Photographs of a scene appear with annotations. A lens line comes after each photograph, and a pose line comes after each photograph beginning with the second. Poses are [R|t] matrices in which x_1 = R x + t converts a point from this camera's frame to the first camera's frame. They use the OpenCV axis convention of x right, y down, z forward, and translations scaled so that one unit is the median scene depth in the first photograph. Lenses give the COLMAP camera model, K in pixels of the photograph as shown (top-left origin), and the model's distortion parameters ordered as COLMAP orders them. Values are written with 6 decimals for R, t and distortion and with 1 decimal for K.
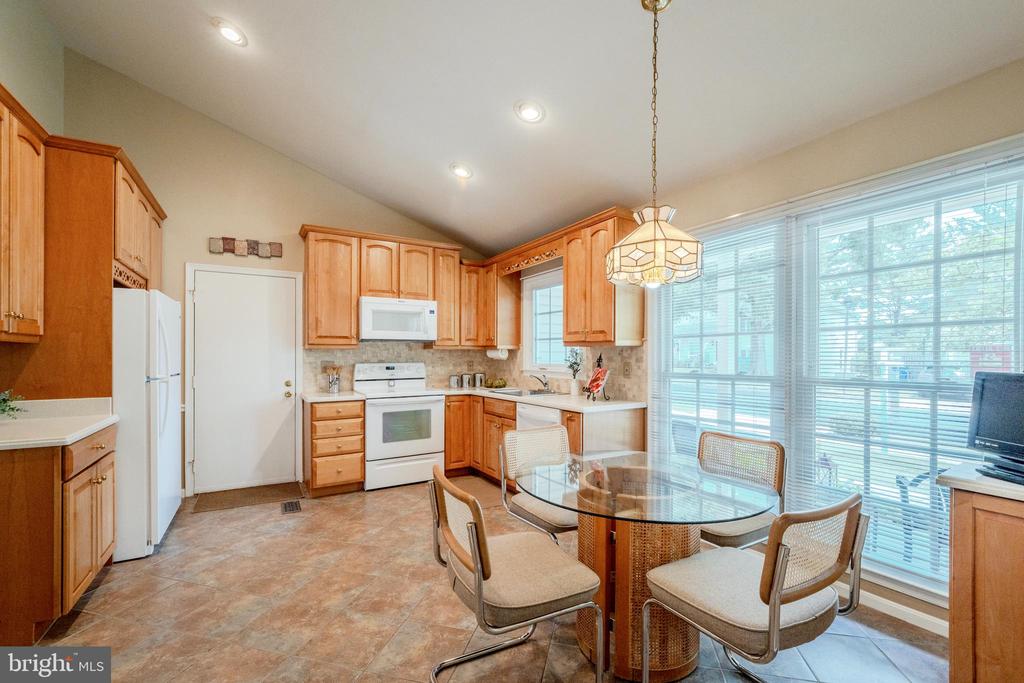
lens RADIAL K [[424.8, 0, 526.0], [0, 424.8, 335.5], [0, 0, 1]] dist [-0.021885, 0.003371]
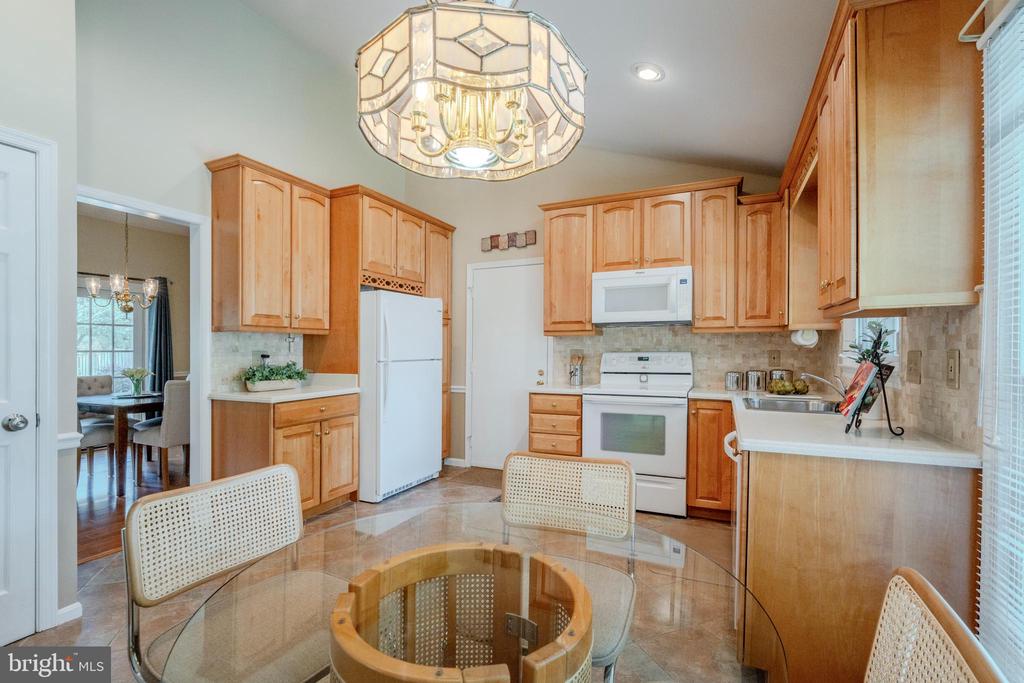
lens RADIAL K [[482.5, 0, 524.7], [0, 482.5, 327.7], [0, 0, 1]] dist [-0.003712, -0.000415]
pose [[0.552148, -0.039012, -0.832833, 0.363732], [0.041263, 0.998959, -0.019437, 0.032473], [0.832724, -0.023633, 0.553183, 0.379644]]
